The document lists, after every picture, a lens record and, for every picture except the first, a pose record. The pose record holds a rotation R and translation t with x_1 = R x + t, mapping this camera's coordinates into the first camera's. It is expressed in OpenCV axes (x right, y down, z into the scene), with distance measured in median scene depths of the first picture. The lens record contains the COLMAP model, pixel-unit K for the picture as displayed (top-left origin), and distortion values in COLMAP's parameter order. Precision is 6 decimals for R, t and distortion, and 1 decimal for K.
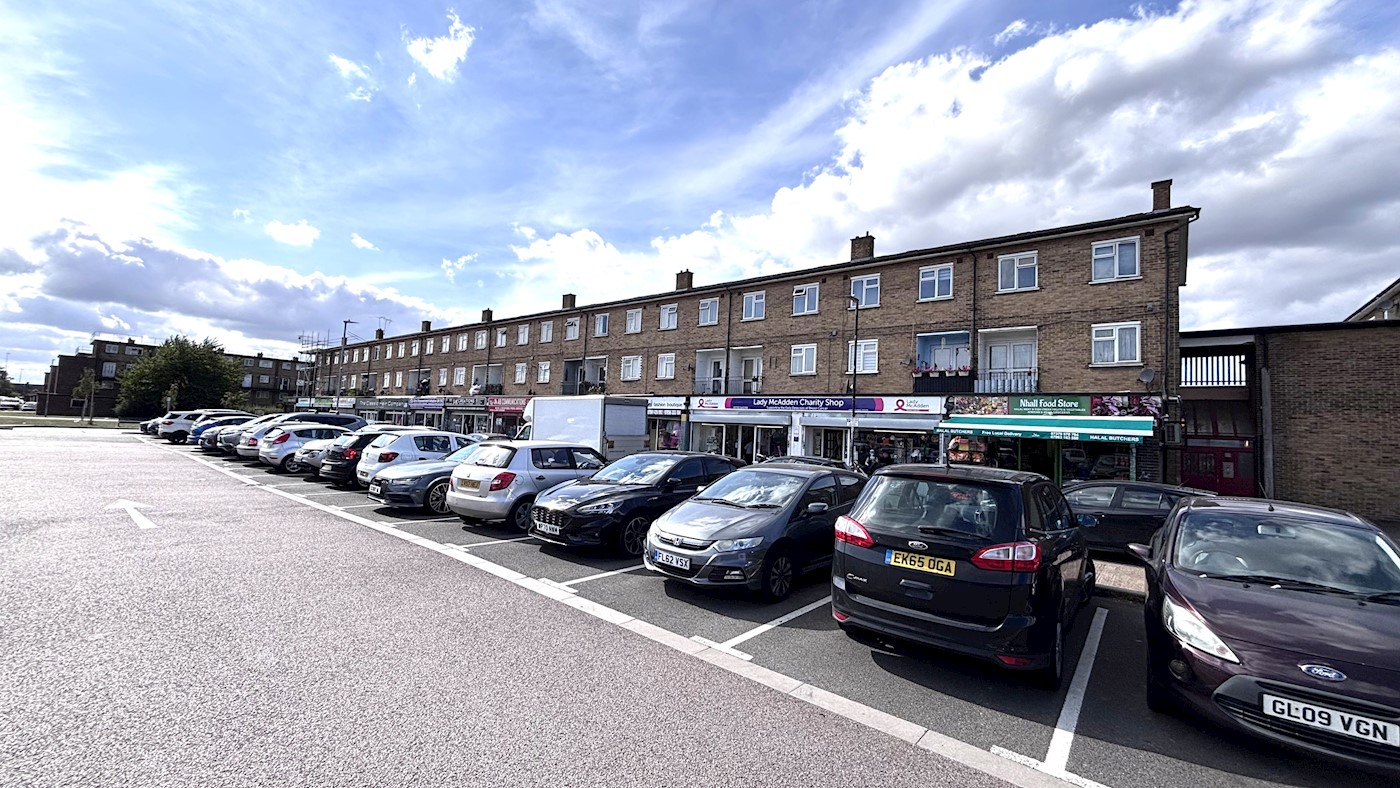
lens RADIAL K [[550.1, 0, 700.0], [0, 550.1, 394.0], [0, 0, 1]] dist [-0.001820, 0.000070]
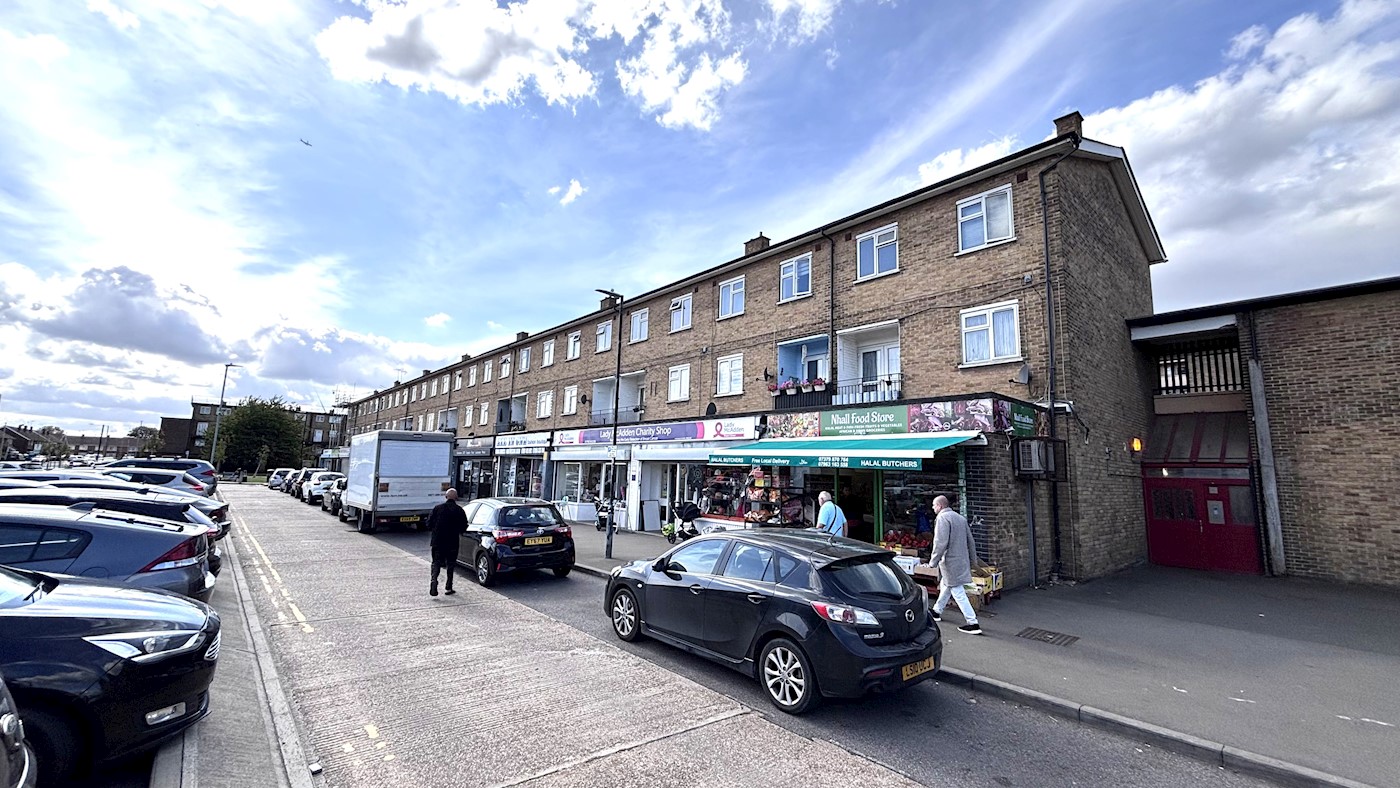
lens RADIAL K [[546.3, 0, 700.0], [0, 546.3, 394.0], [0, 0, 1]] dist [0.001437, -0.000224]
pose [[0.988739, -0.038765, -0.144540, 0.434684], [0.026595, 0.996009, -0.085199, 0.033150], [0.147266, 0.080396, 0.985824, 0.225865]]
